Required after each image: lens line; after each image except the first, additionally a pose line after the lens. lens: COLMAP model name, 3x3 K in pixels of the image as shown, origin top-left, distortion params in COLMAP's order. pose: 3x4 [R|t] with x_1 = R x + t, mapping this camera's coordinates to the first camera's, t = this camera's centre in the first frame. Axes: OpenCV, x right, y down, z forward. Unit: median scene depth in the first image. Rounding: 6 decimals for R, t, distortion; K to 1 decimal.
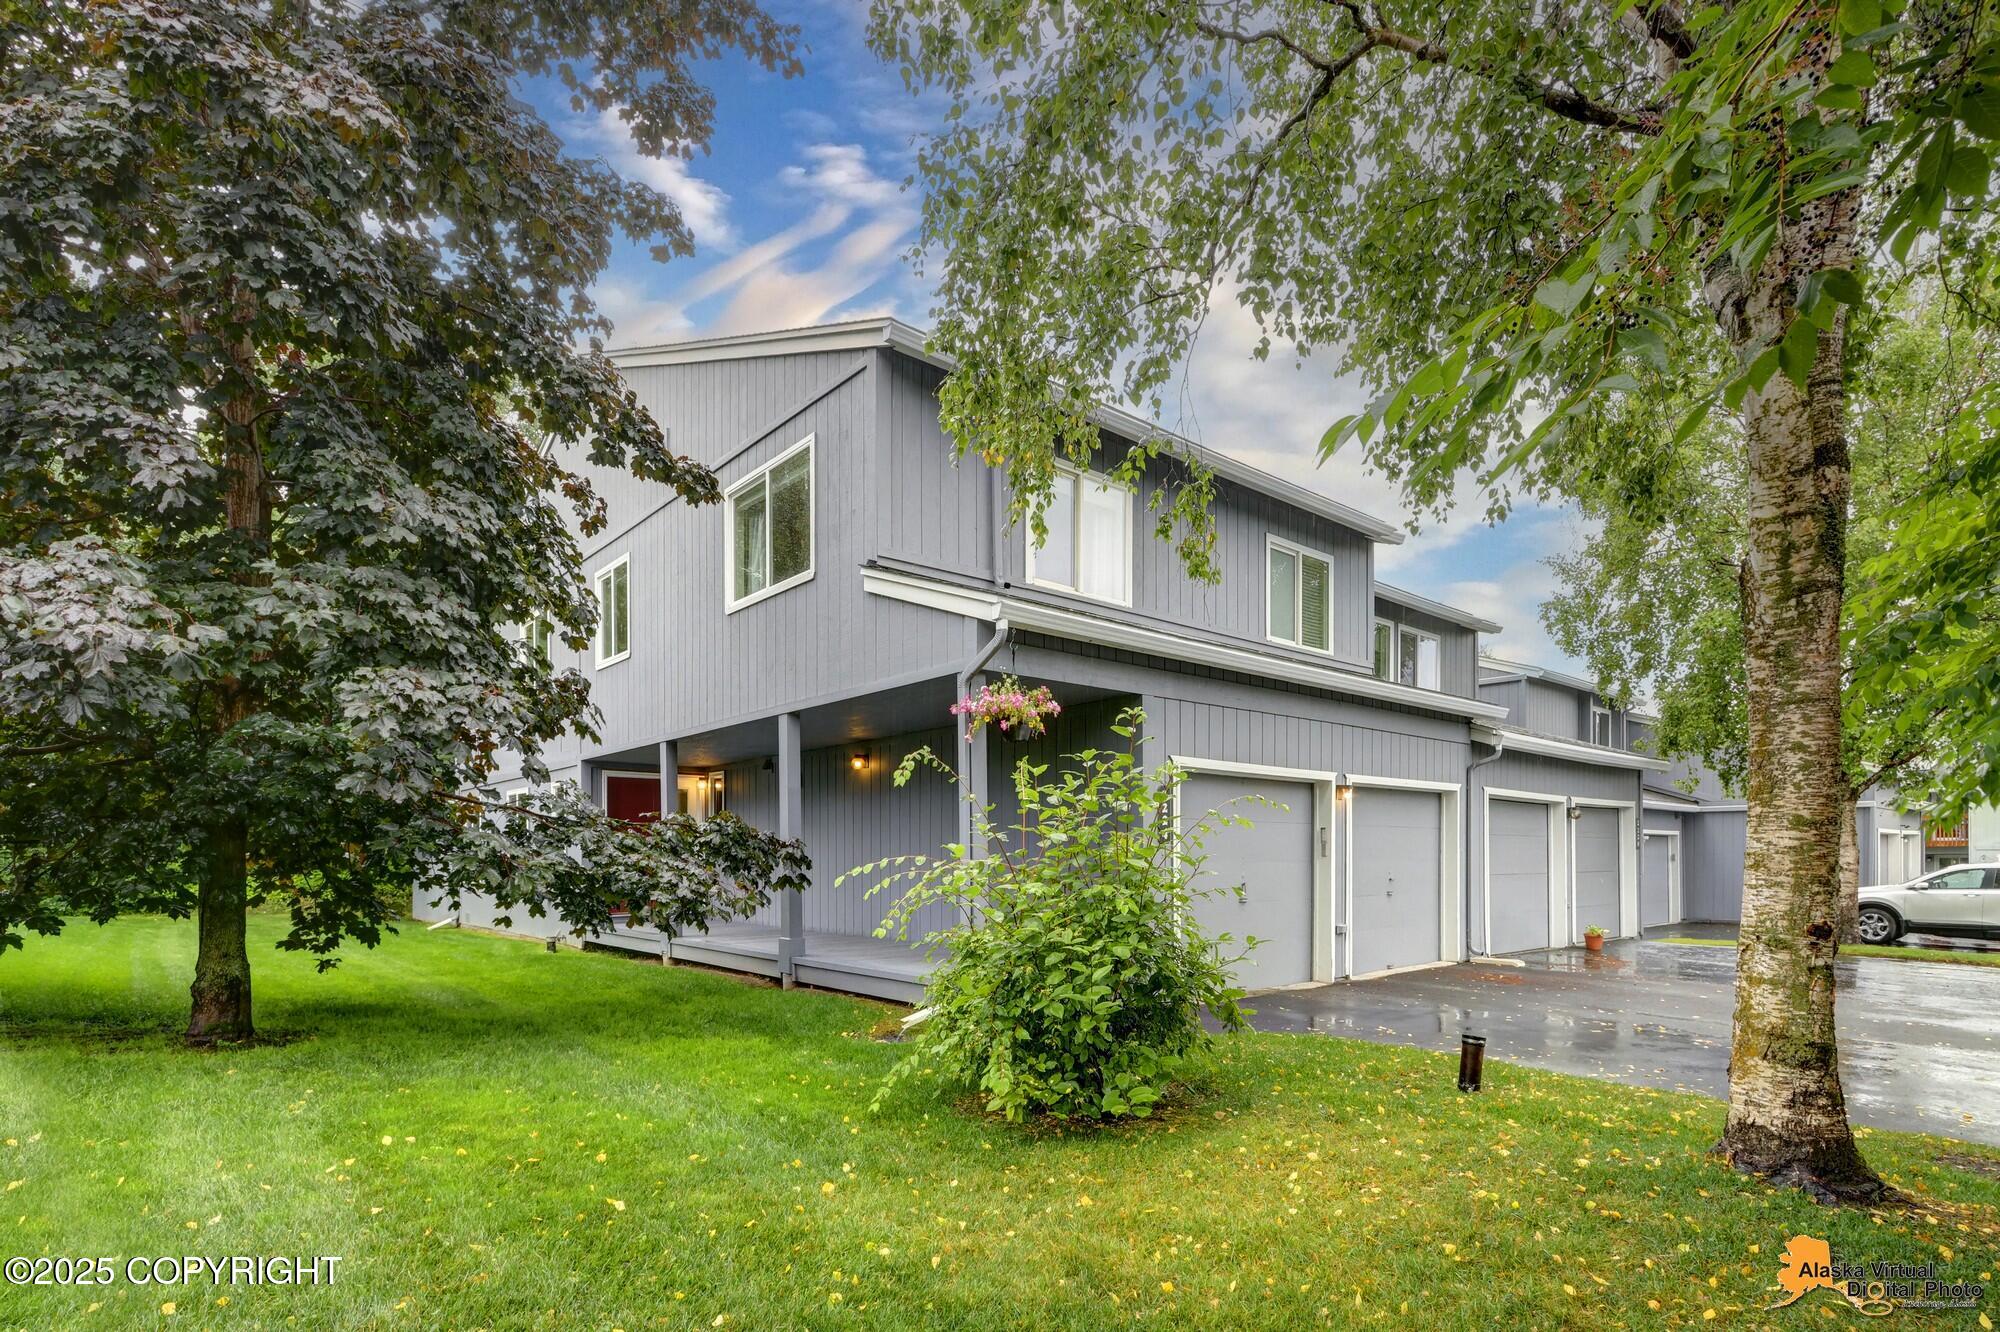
lens RADIAL K [[958.0, 0, 1001.0], [0, 958.0, 689.1], [0, 0, 1]] dist [0.000188, -0.000075]
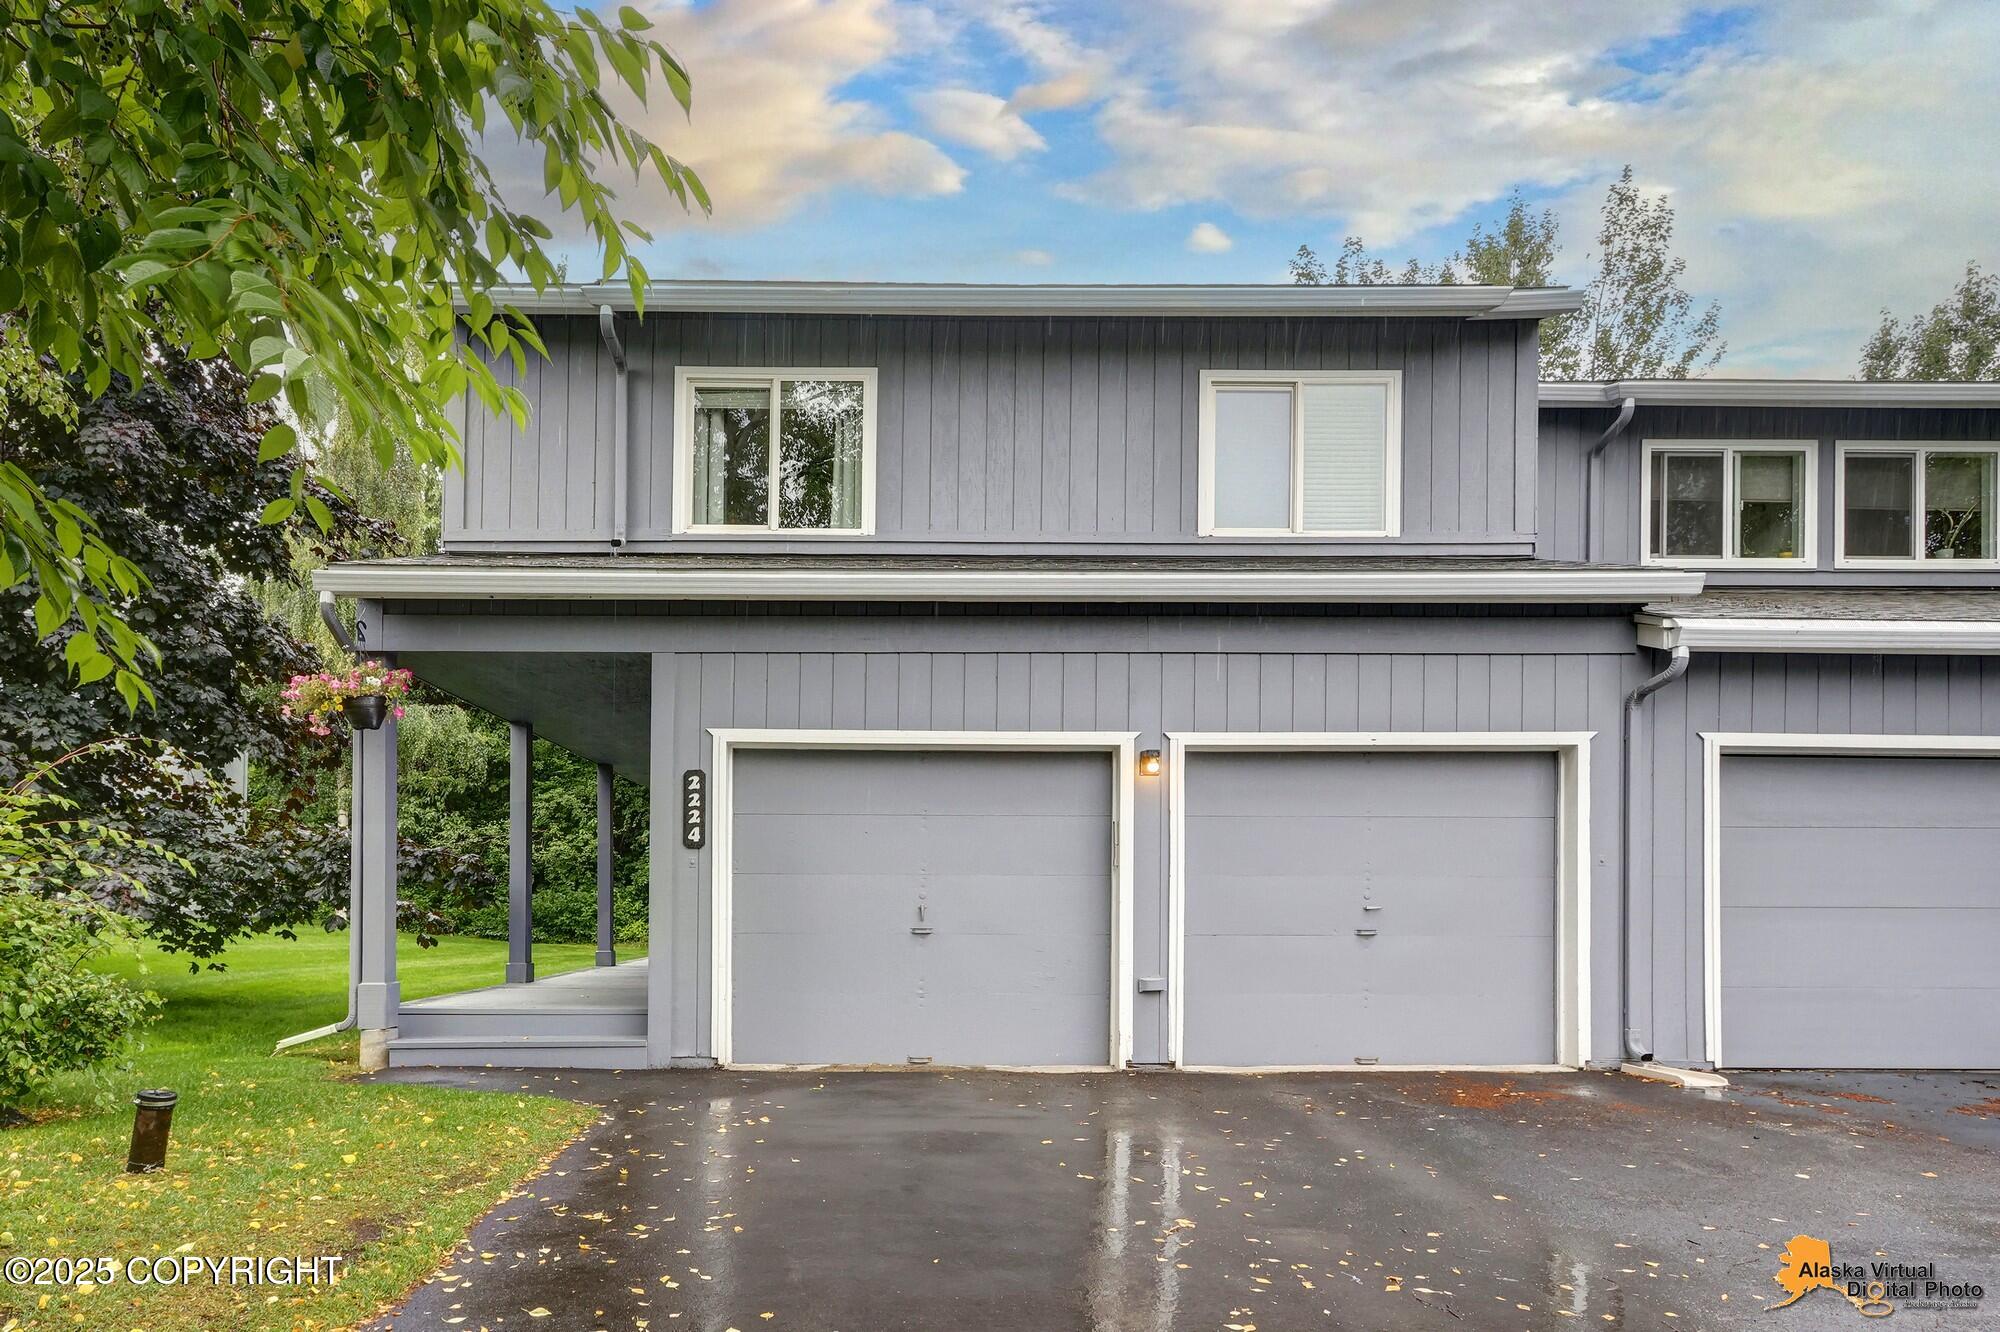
lens RADIAL K [[958.0, 0, 1001.0], [0, 958.0, 689.1], [0, 0, 1]] dist [0.000188, -0.000075]
pose [[0.761818, -0.128730, -0.634871, 0.634155], [0.106356, 0.991612, -0.073442, 0.089018], [0.639000, -0.011573, 0.769120, 0.424838]]
